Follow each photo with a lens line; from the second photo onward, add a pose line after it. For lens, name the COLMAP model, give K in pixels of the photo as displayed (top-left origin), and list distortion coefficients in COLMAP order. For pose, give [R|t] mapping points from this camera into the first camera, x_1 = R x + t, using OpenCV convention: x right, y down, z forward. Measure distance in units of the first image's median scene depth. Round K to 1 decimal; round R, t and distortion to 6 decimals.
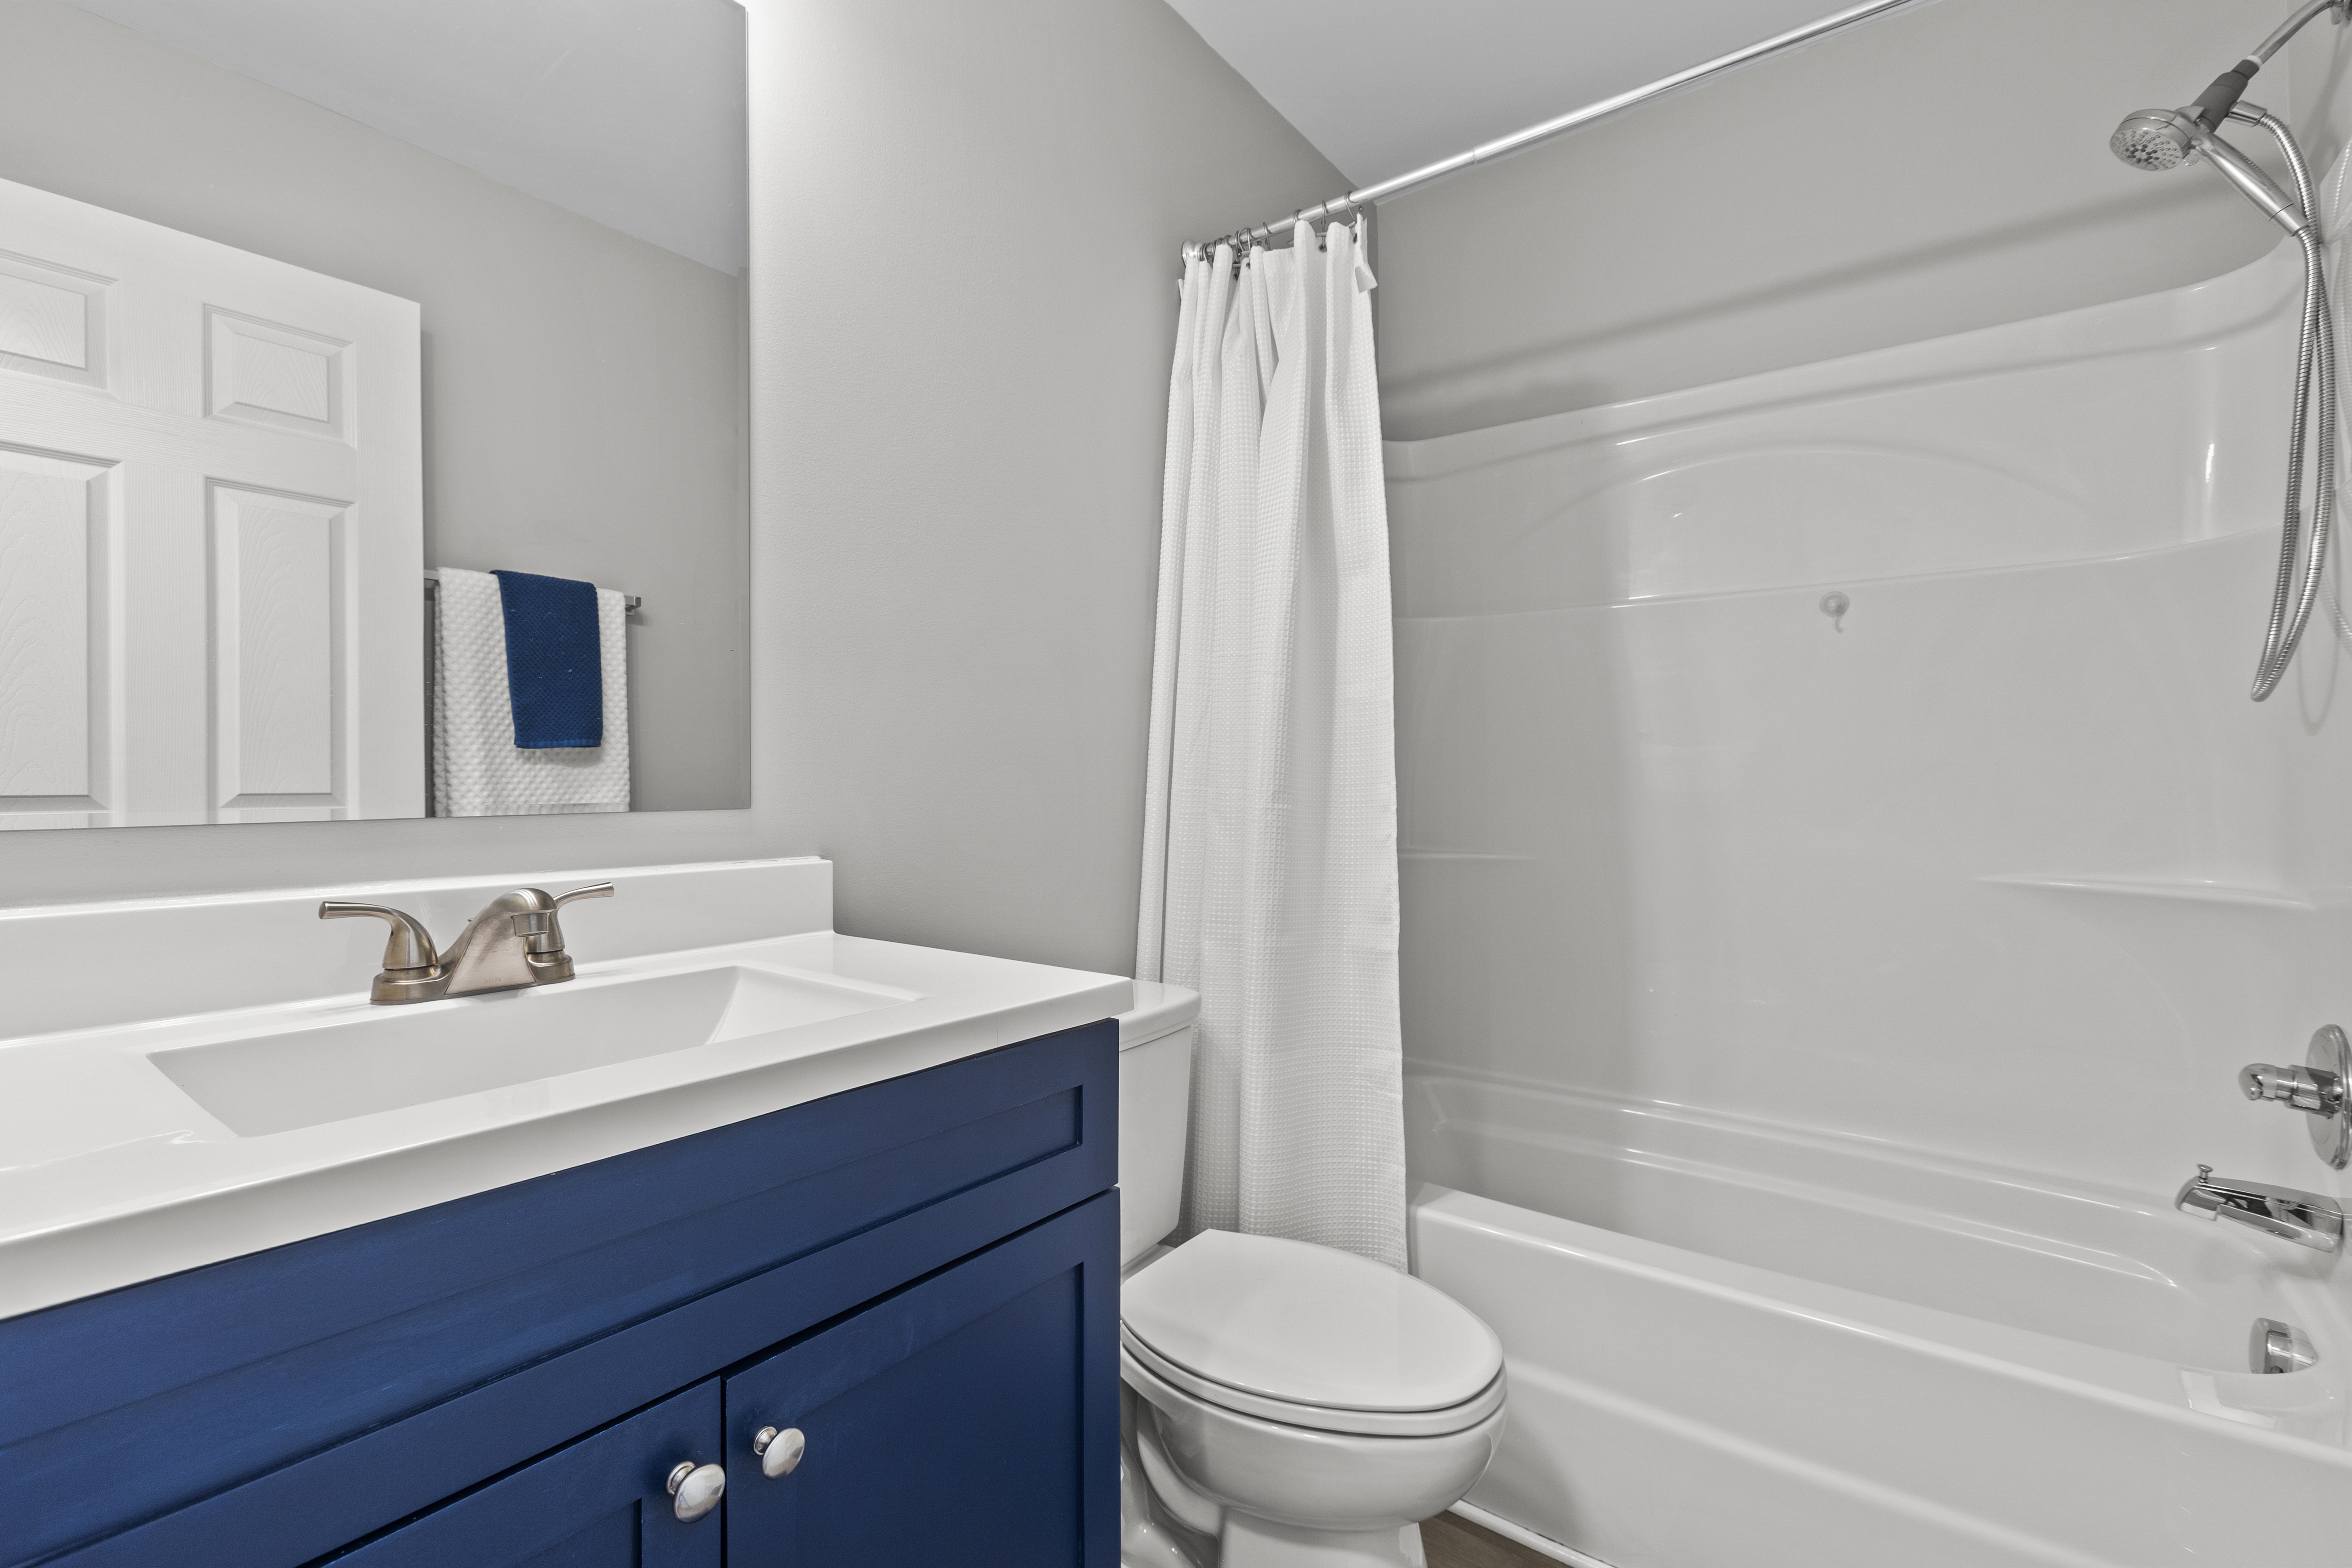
lens RADIAL K [[1053.7, 0, 1155.2], [0, 1053.7, 781.2], [0, 0, 1]] dist [-0.012291, 0.005605]
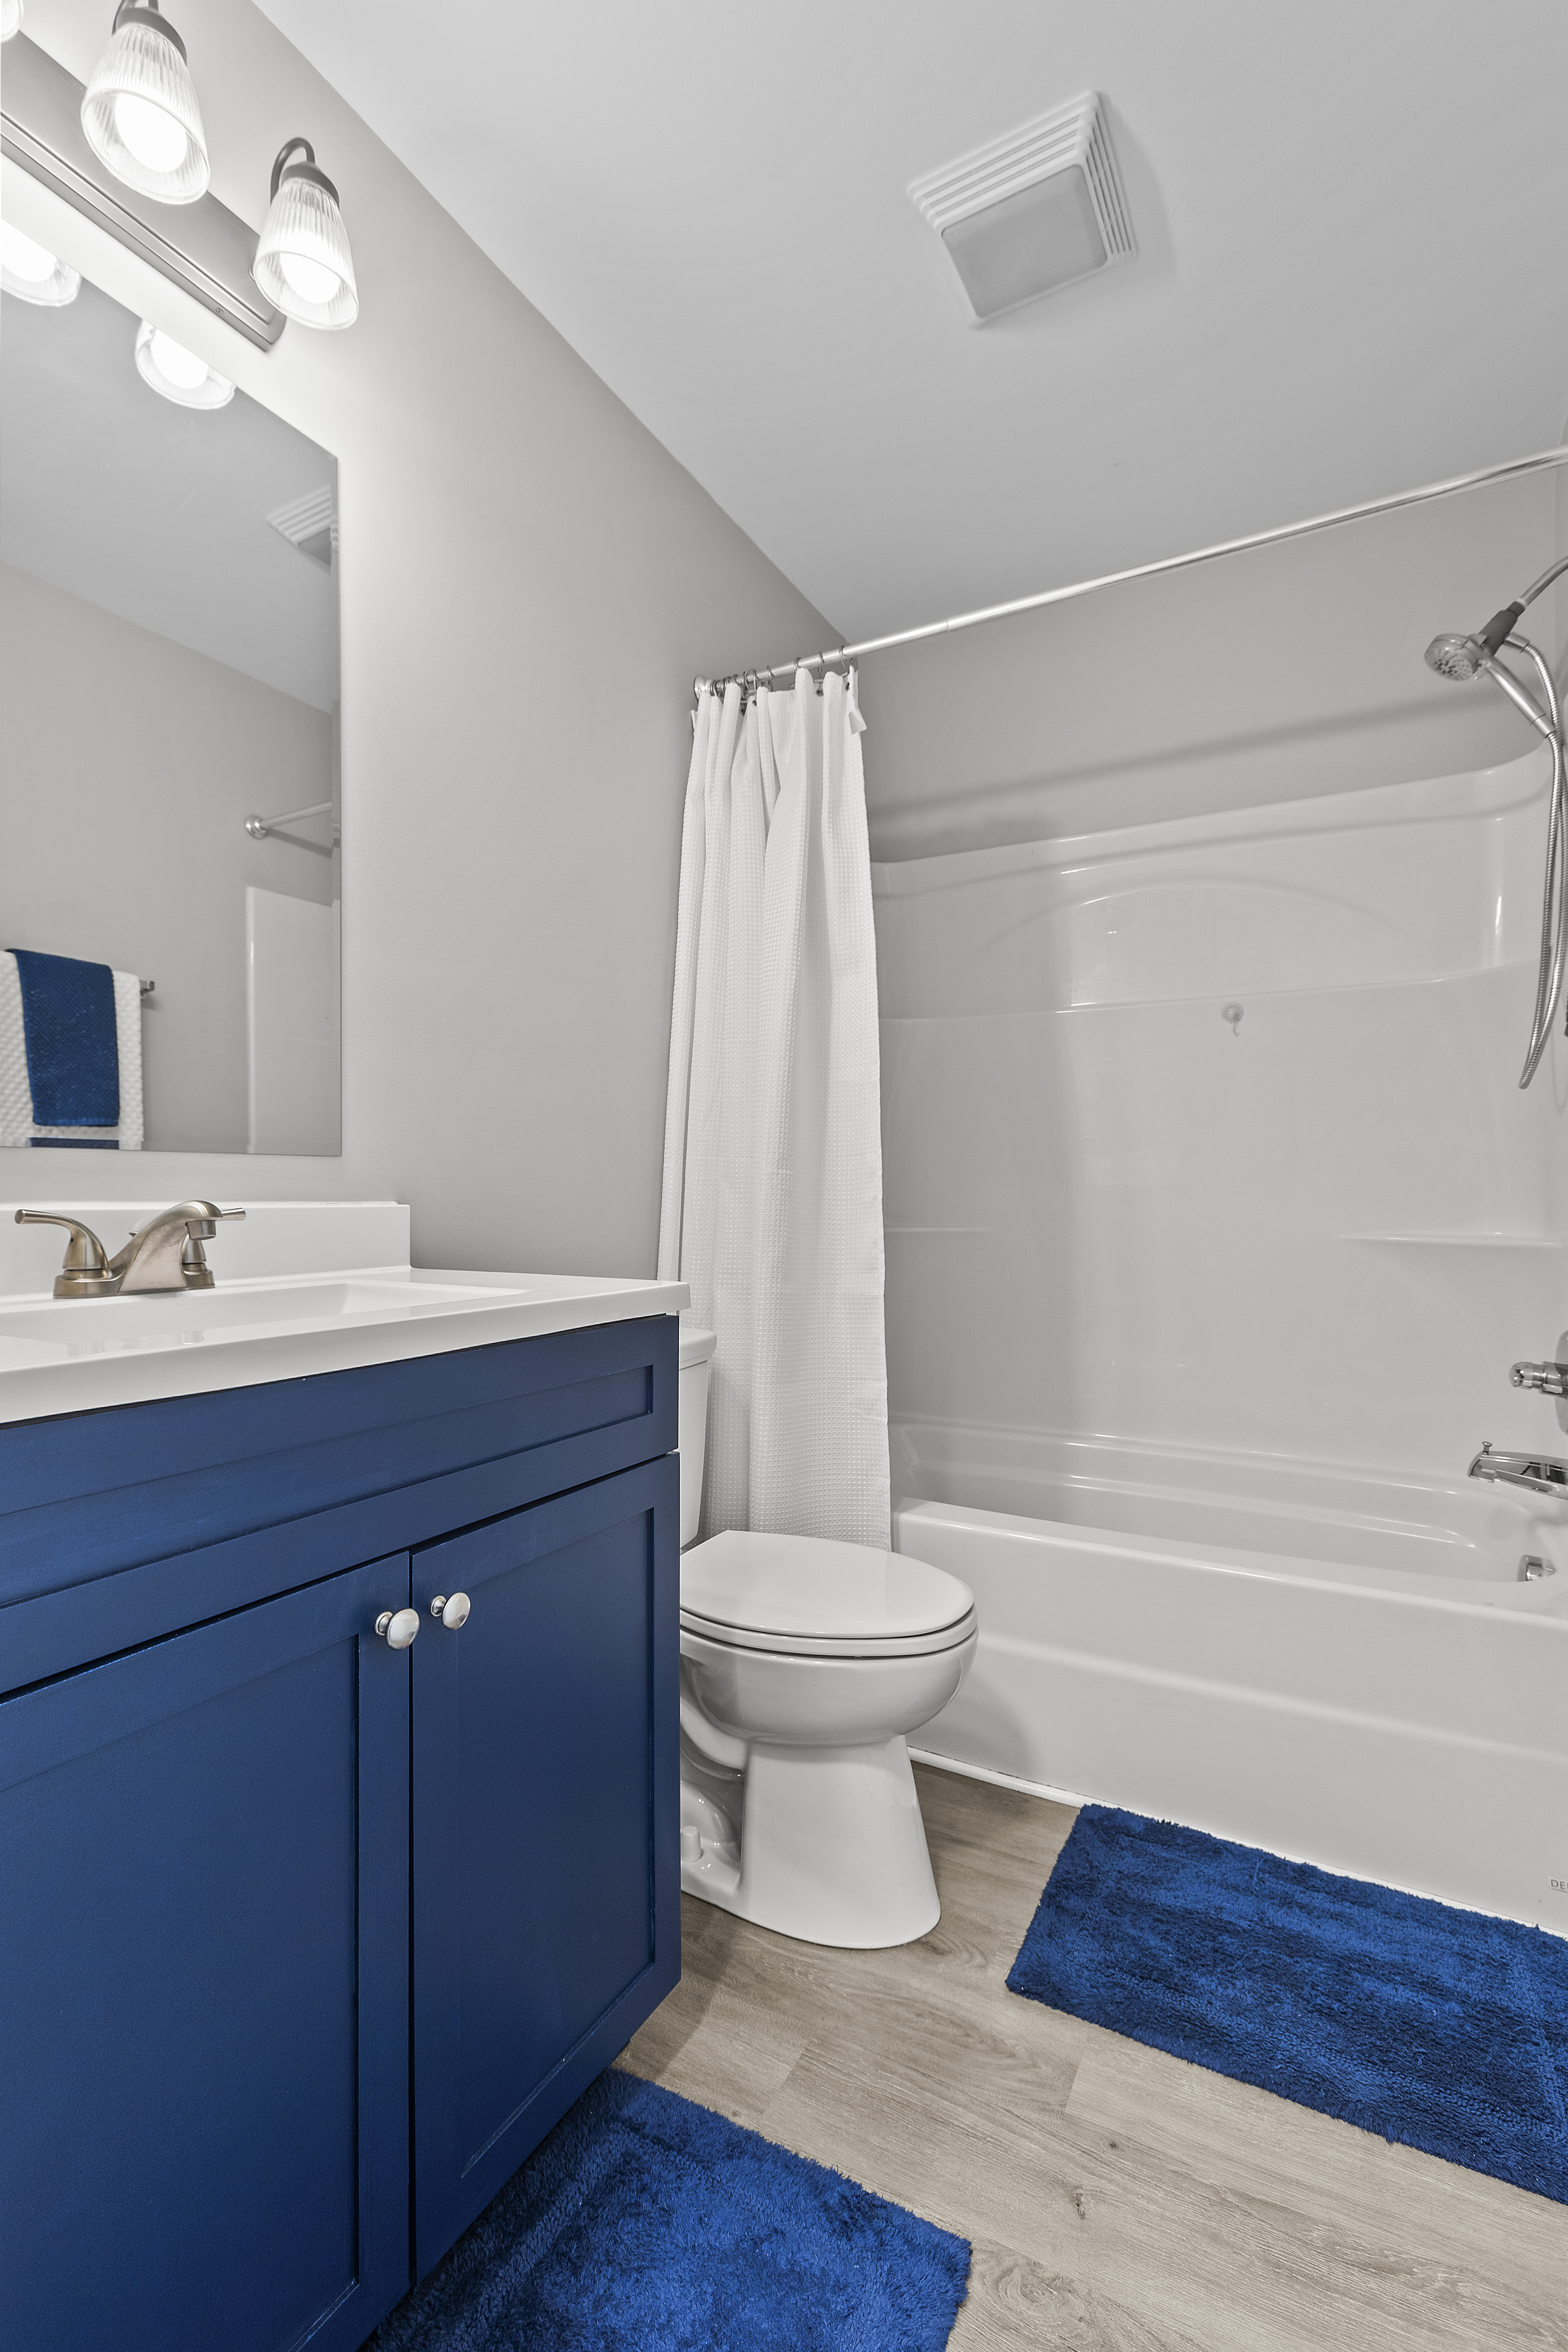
lens RADIAL K [[1053.7, 0, 768.1], [0, 1053.7, 1191.2], [0, 0, 1]] dist [-0.012291, 0.005605]
pose [[0.989974, 0.001318, 0.141246, -0.072189], [-0.000733, 0.999991, -0.004194, 0.057091], [-0.141251, 0.004049, 0.989966, -0.166415]]
